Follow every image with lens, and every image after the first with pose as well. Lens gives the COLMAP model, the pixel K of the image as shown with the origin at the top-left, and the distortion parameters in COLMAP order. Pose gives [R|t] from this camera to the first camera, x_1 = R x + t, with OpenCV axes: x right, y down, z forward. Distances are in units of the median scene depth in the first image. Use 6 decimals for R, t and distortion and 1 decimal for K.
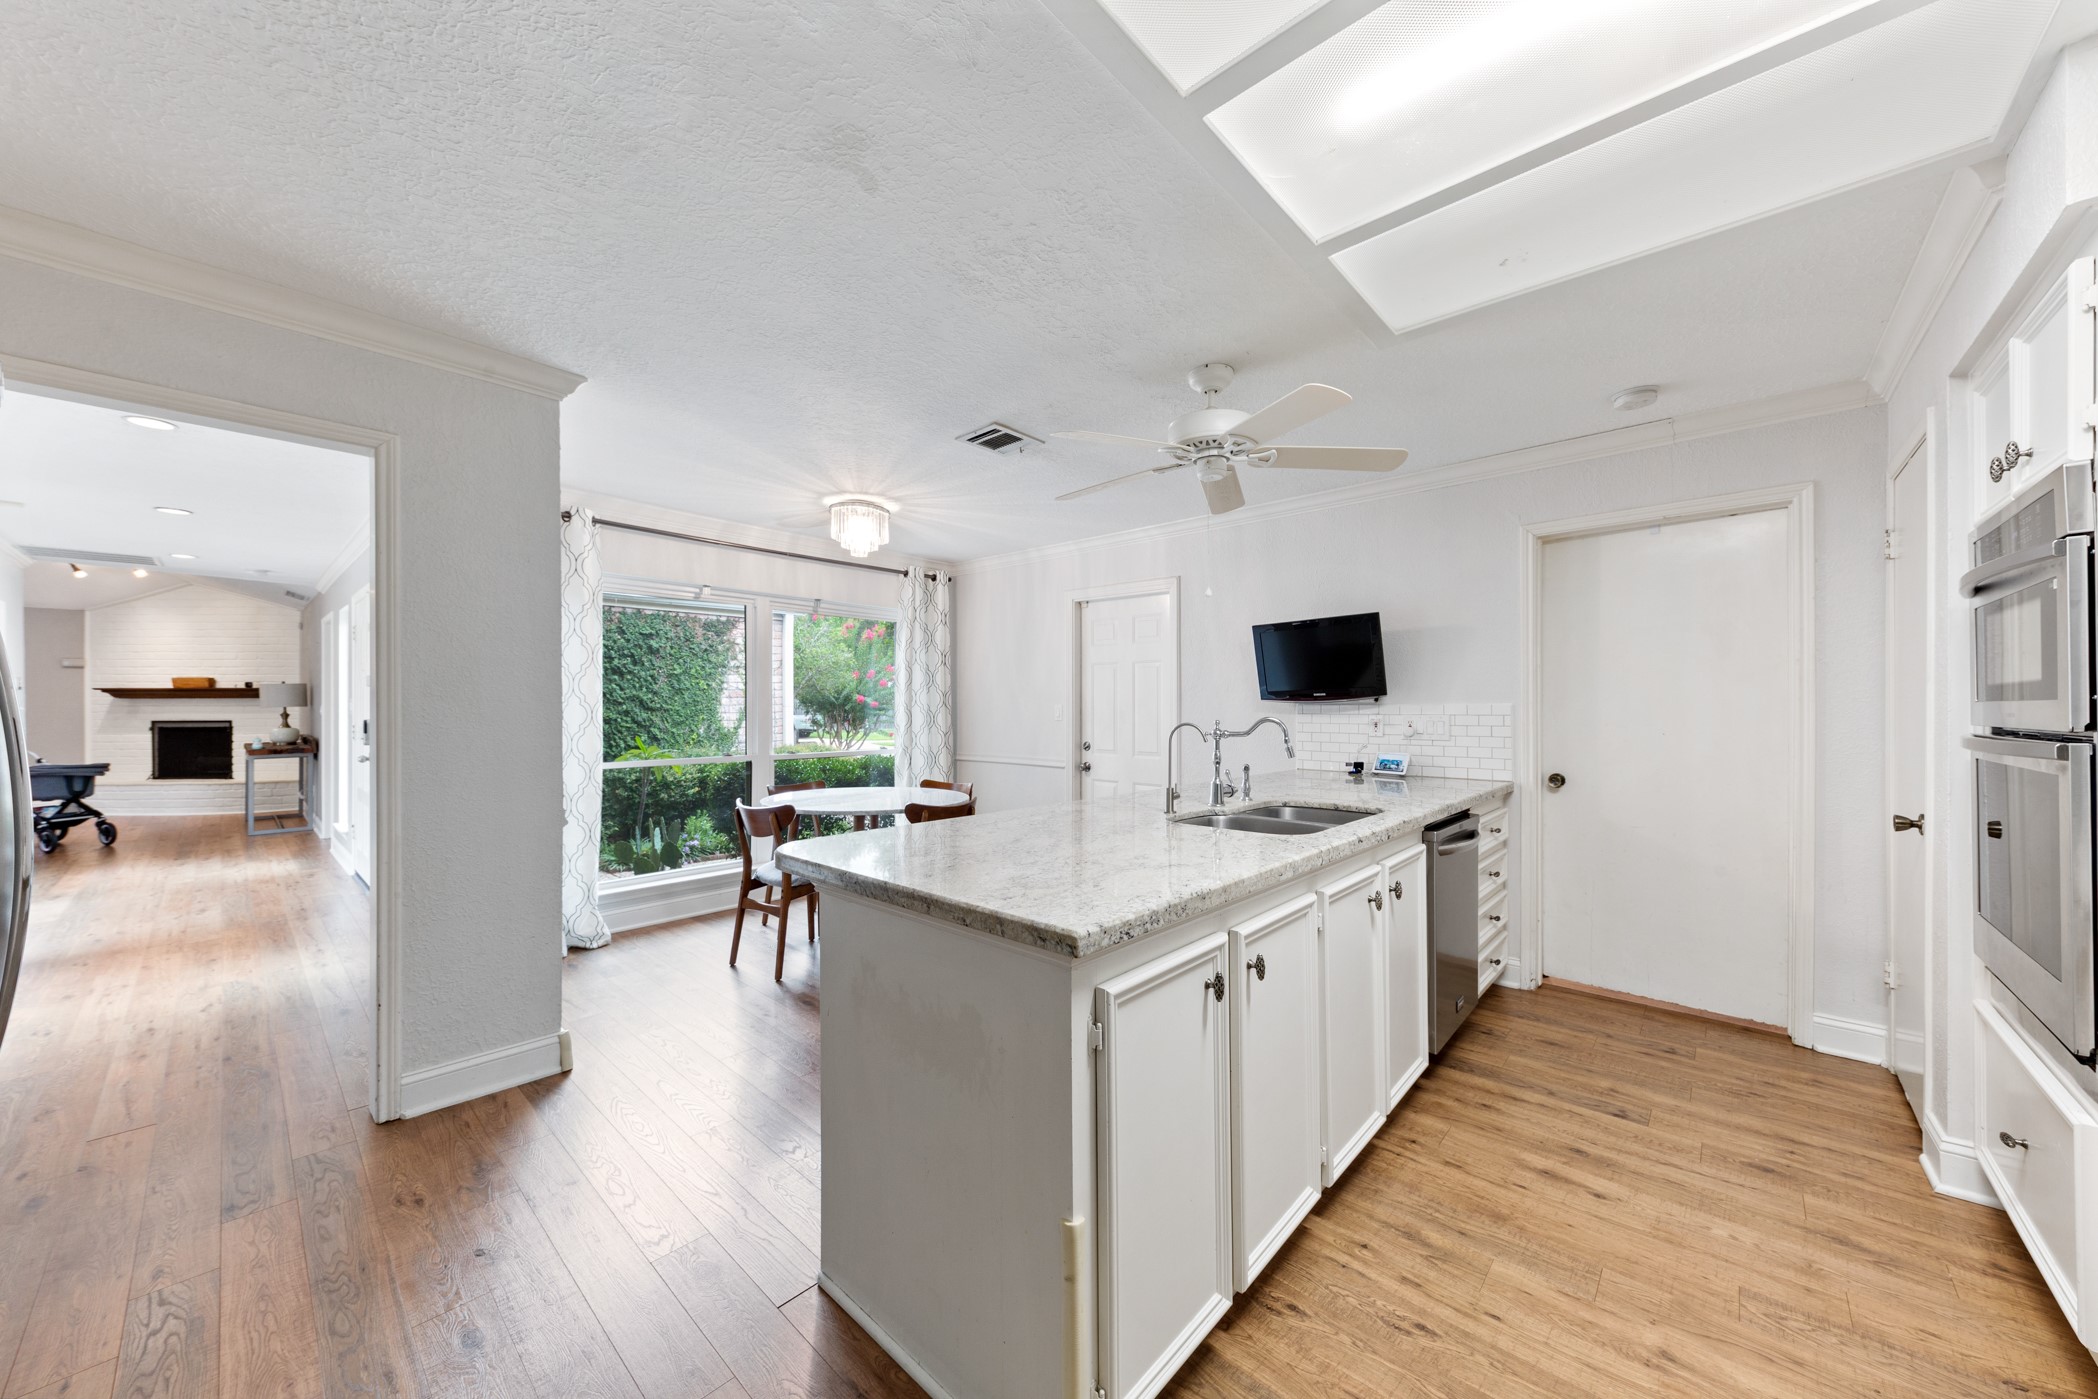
lens RADIAL K [[741.9, 0, 1048.4], [0, 741.9, 703.6], [0, 0, 1]] dist [0.006950, -0.002734]
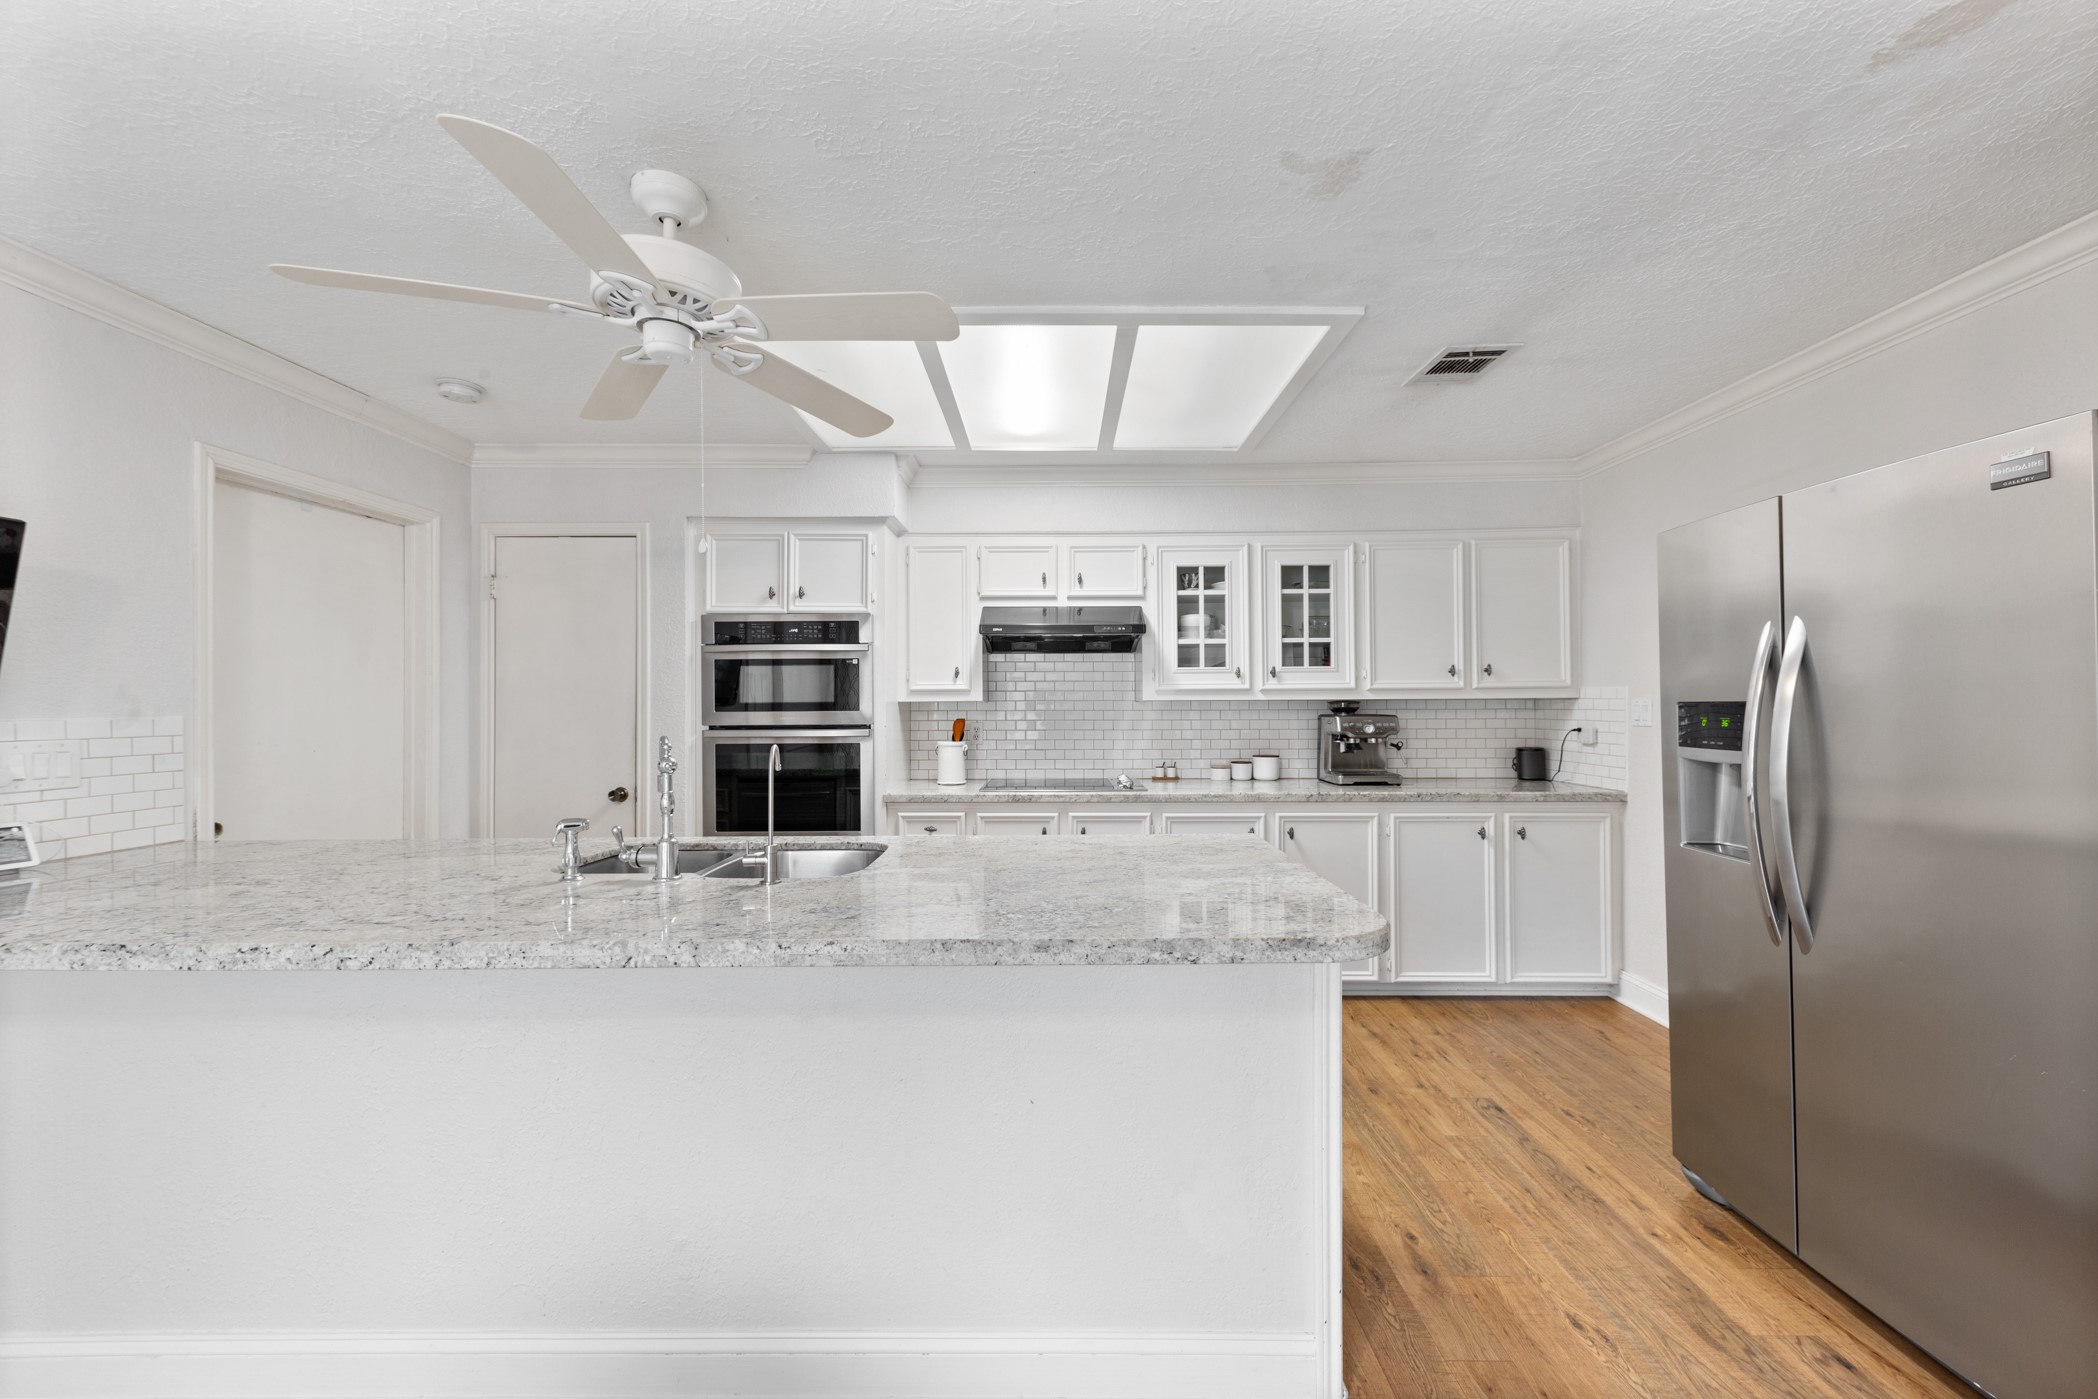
lens RADIAL K [[797.5, 0, 1046.5], [0, 797.5, 711.3], [0, 0, 1]] dist [0.013434, -0.000586]
pose [[-0.666874, -0.001725, 0.745168, -0.498975], [0.002262, 0.999988, 0.004339, -0.007973], [-0.745167, 0.004579, -0.666862, 1.218324]]
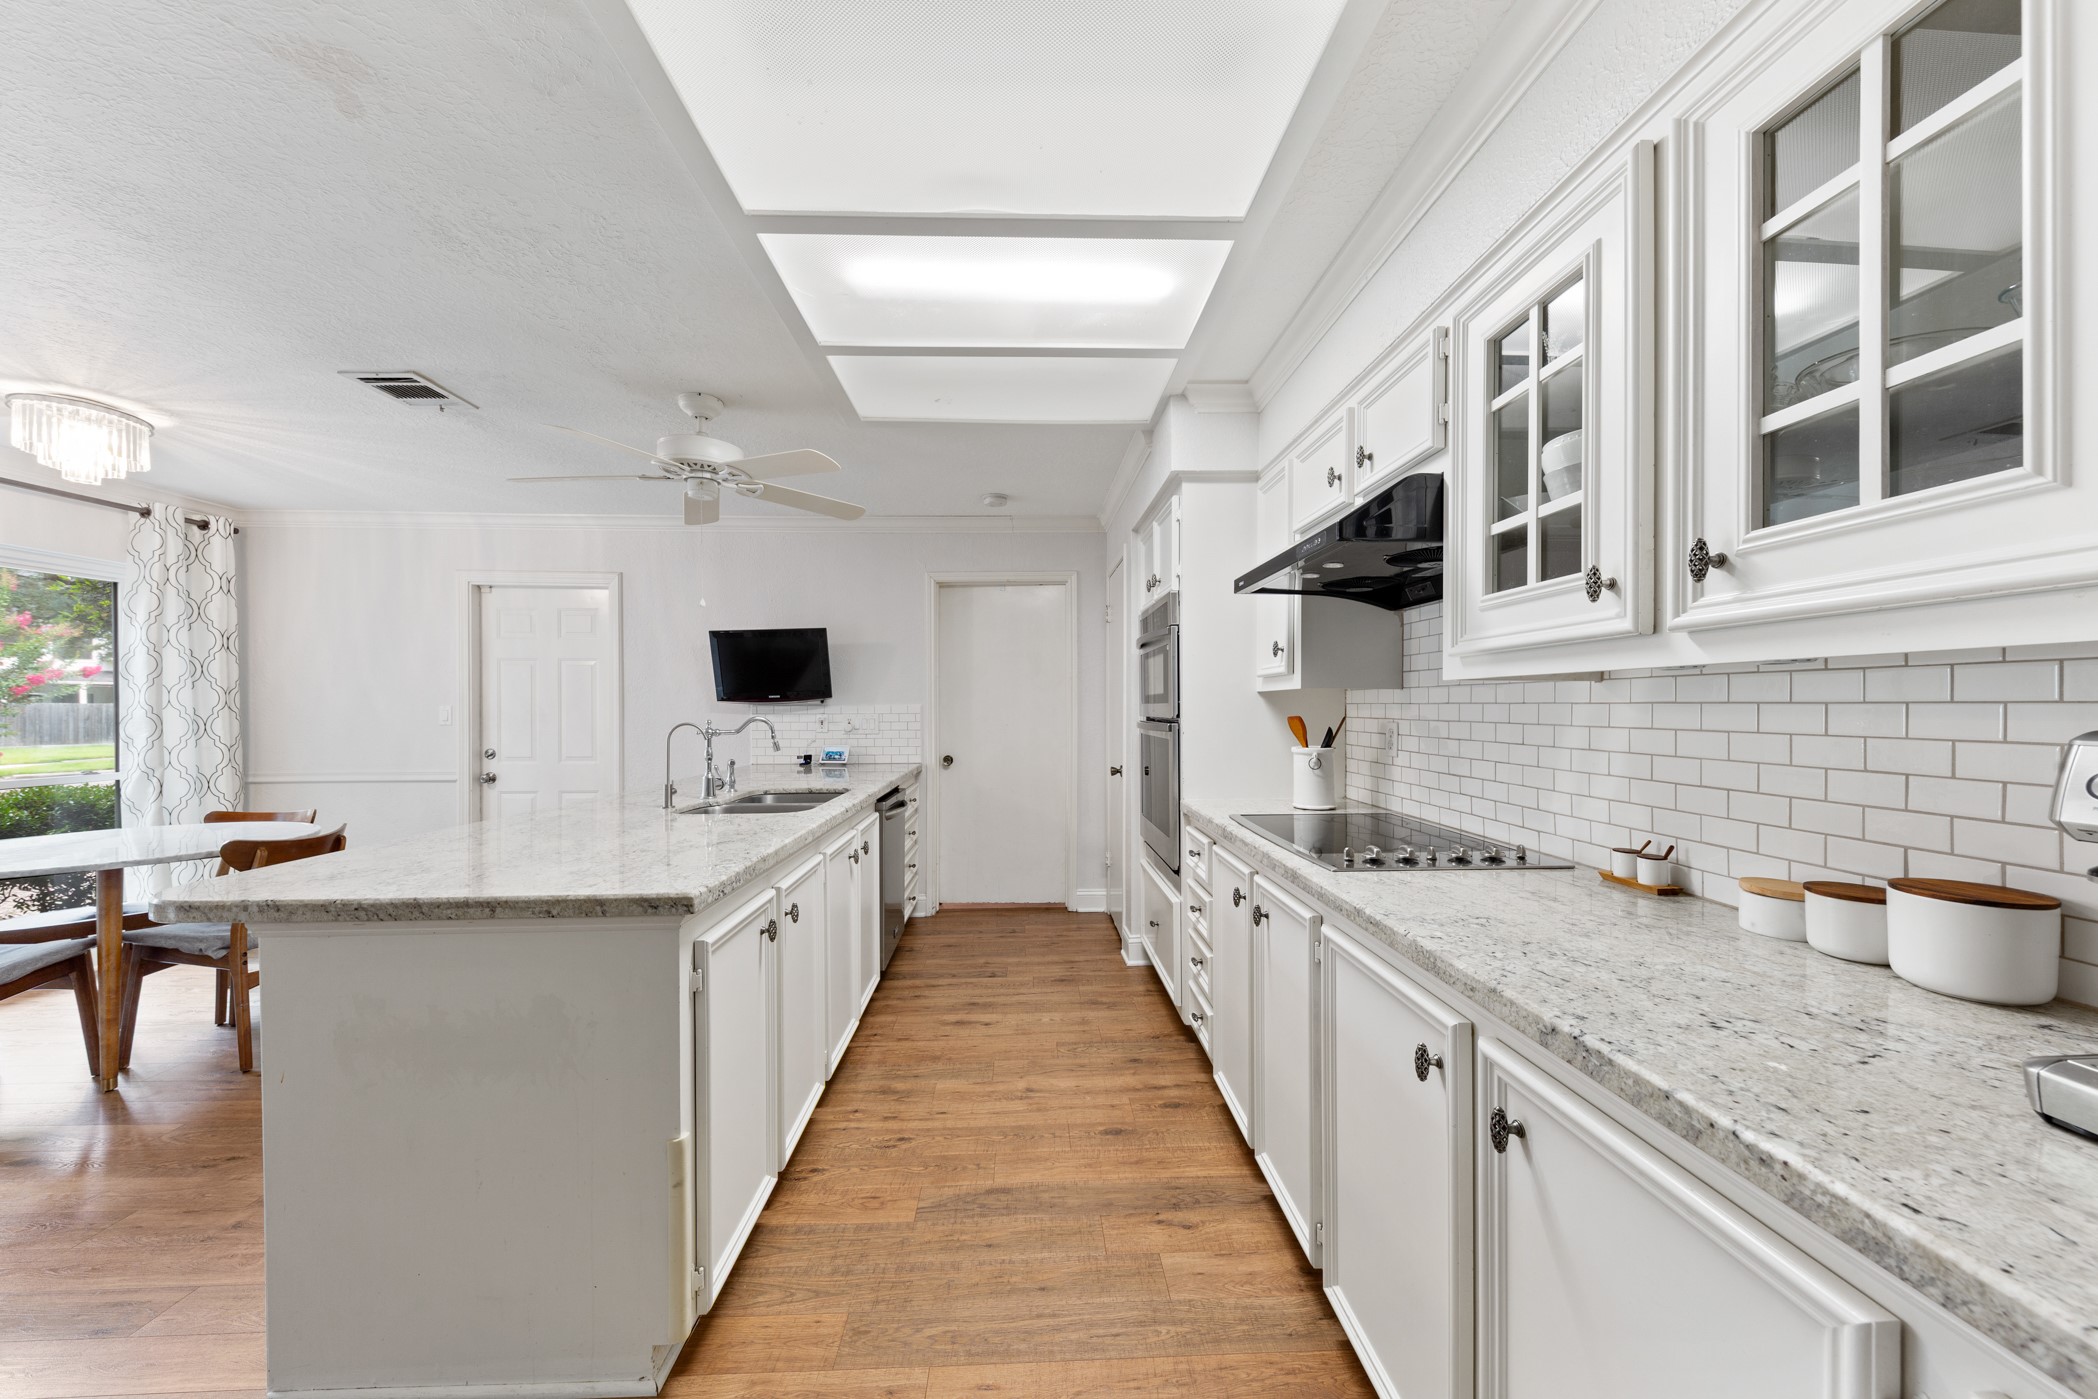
lens RADIAL K [[719.4, 0, 1047.2], [0, 719.4, 712.0], [0, 0, 1]] dist [0.001386, -0.000391]
pose [[0.713407, -0.007494, 0.700710, -0.161144], [-0.000114, 0.999942, 0.010810, -0.001416], [-0.700750, -0.007792, 0.713364, -0.109468]]
